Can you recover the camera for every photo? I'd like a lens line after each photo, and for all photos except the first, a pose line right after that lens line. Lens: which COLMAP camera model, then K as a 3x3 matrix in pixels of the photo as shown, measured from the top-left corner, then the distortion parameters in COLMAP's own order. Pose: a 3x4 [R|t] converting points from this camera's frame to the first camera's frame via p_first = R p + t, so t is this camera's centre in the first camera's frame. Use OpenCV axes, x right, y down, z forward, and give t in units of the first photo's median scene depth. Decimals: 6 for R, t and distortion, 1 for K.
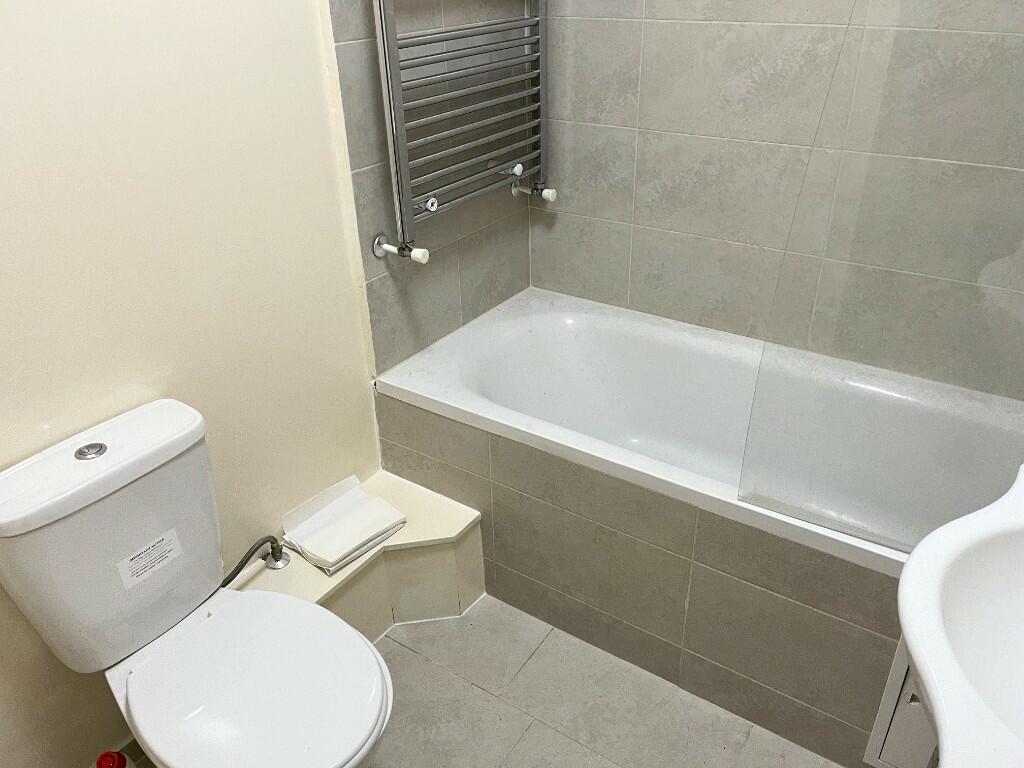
lens RADIAL K [[800.4, 0, 519.2], [0, 800.4, 375.9], [0, 0, 1]] dist [0.039685, 0.011984]
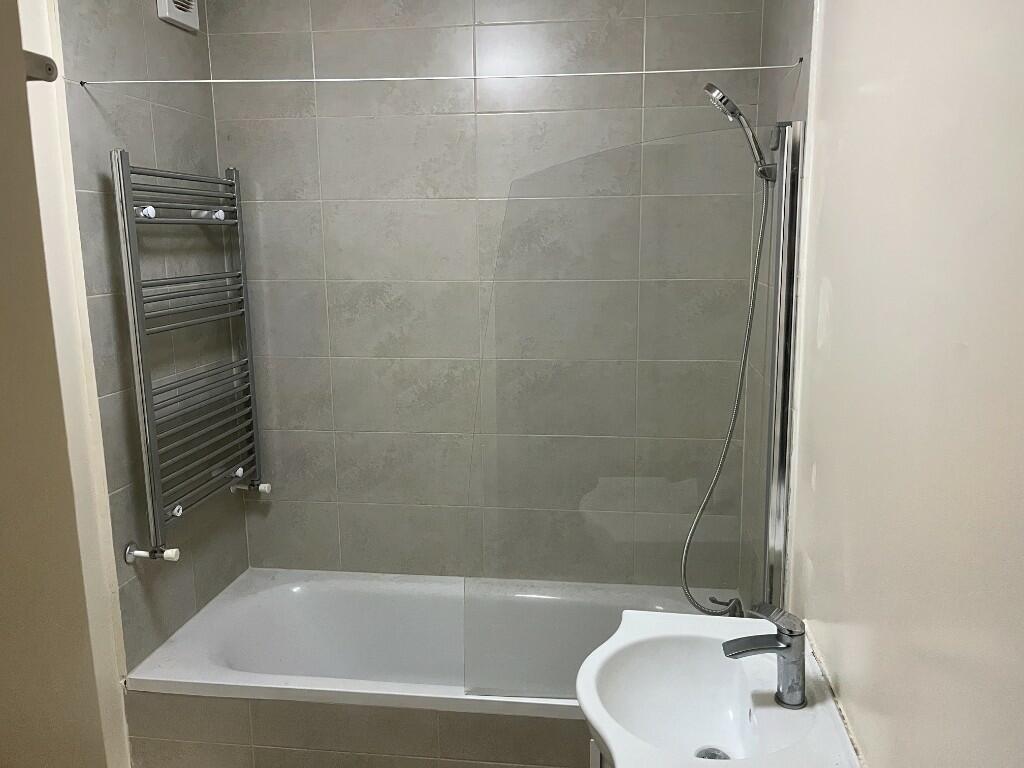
lens RADIAL K [[800.4, 0, 517.9], [0, 800.4, 386.1], [0, 0, 1]] dist [0.039685, 0.011984]
pose [[0.895166, -0.076640, 0.439095, -0.156567], [0.208027, 0.943074, -0.259492, 0.027461], [-0.394212, 0.323632, 0.860151, -0.278179]]
